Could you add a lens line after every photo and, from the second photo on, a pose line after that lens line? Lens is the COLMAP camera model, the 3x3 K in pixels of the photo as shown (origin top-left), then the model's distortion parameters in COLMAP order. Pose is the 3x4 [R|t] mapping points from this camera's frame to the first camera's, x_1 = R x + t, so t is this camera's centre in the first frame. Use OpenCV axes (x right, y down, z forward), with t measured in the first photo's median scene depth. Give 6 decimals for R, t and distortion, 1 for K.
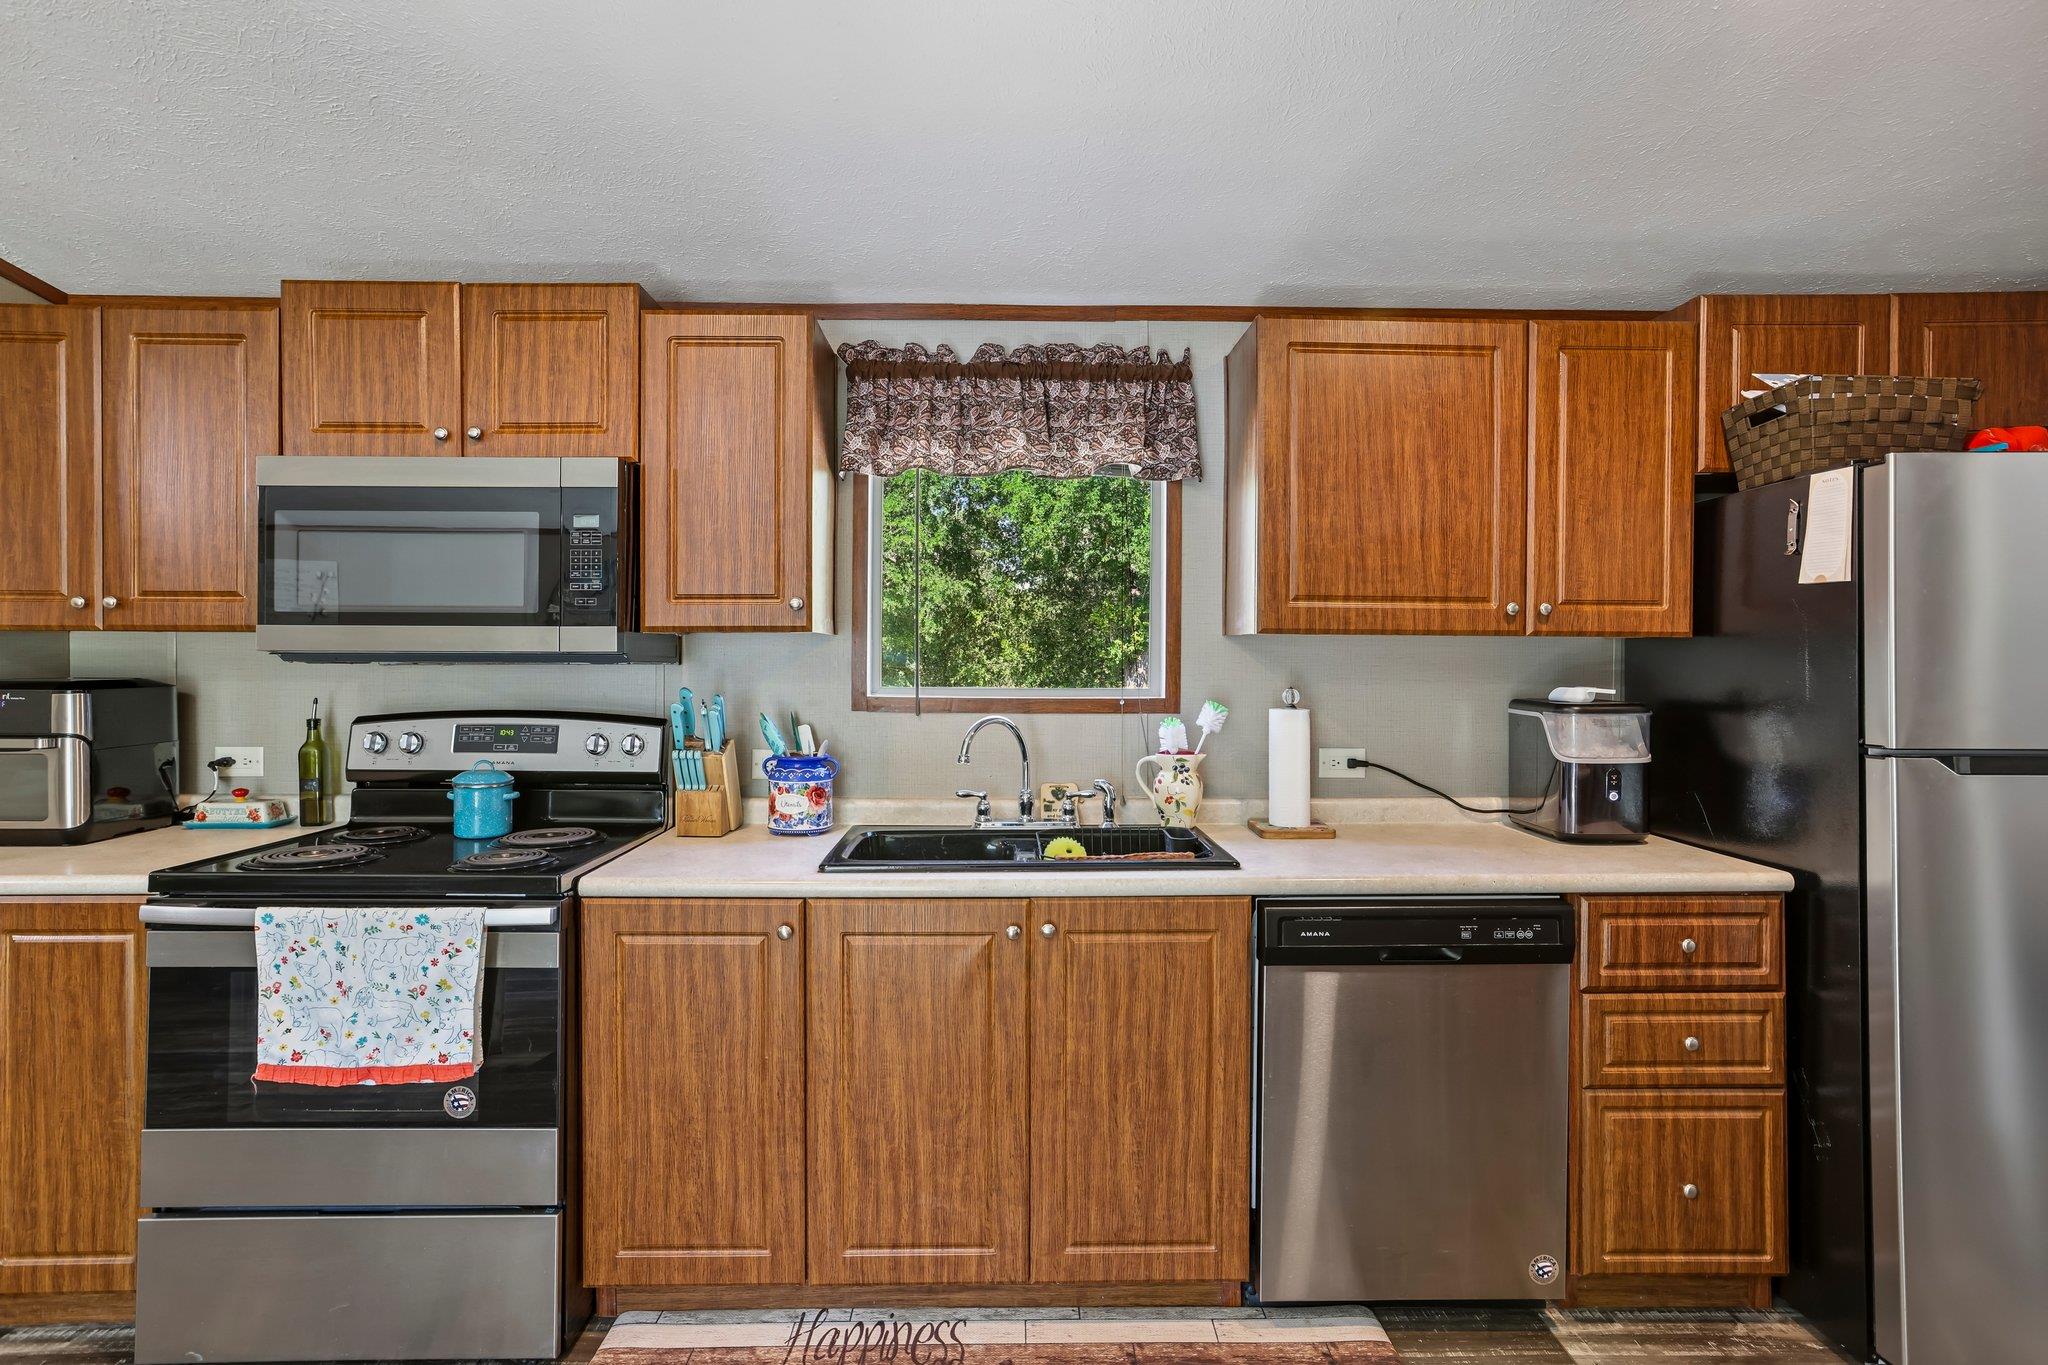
lens RADIAL K [[982.9, 0, 1024.2], [0, 982.9, 685.6], [0, 0, 1]] dist [-0.002043, 0.000926]
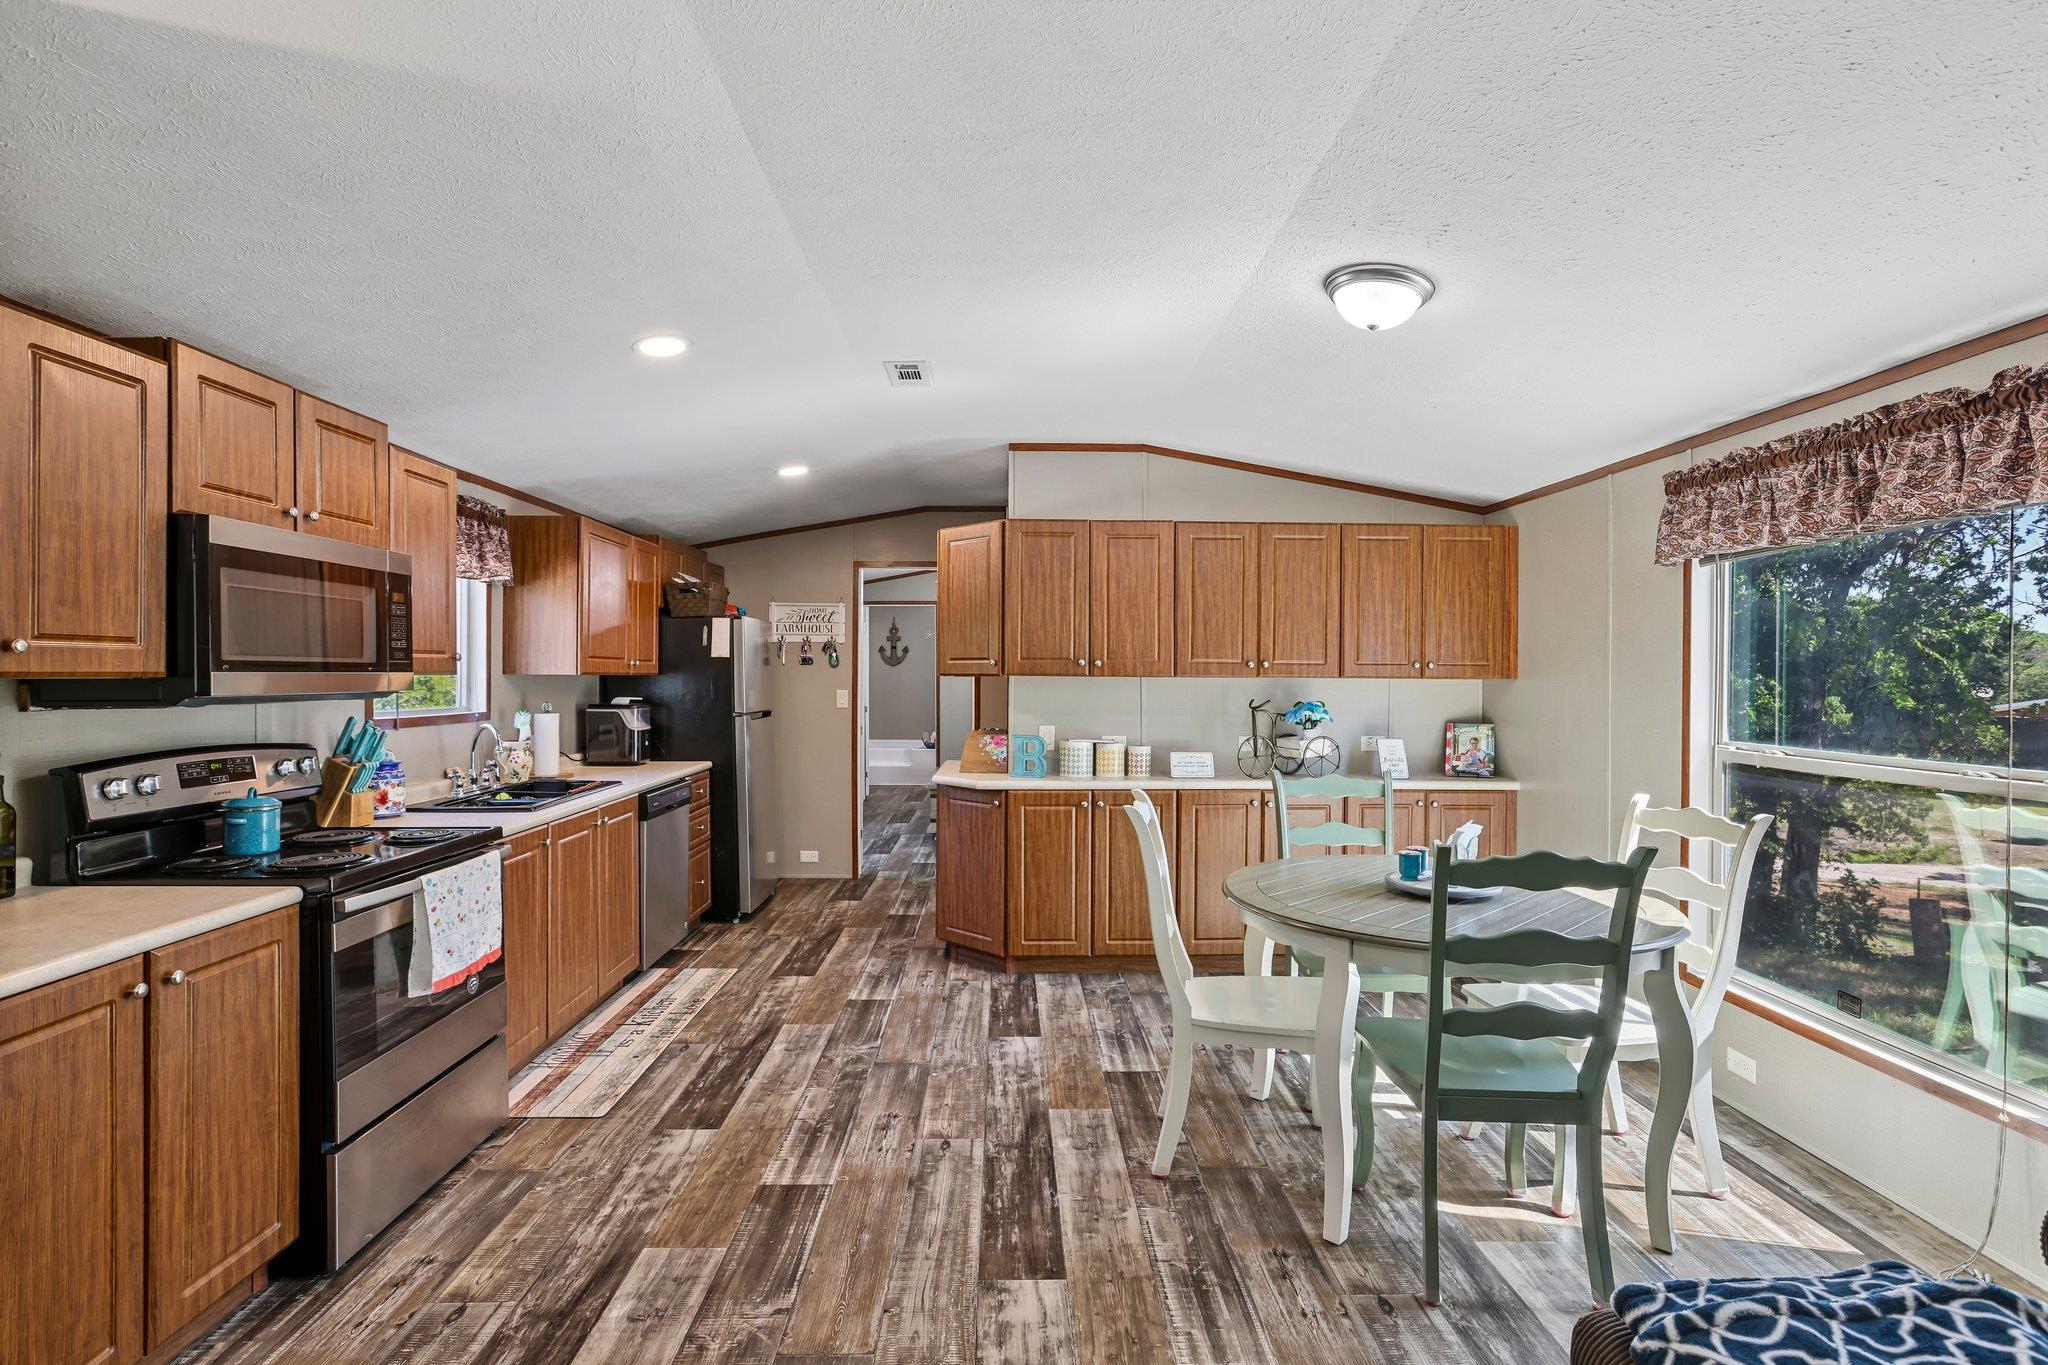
lens RADIAL K [[954.2, 0, 1012.9], [0, 954.2, 667.1], [0, 0, 1]] dist [-0.027618, 0.001072]
pose [[0.022623, 0.001458, 0.999743, -1.892510], [0.016550, 0.999861, -0.001833, -0.057404], [-0.999607, 0.016587, 0.022596, 0.087998]]
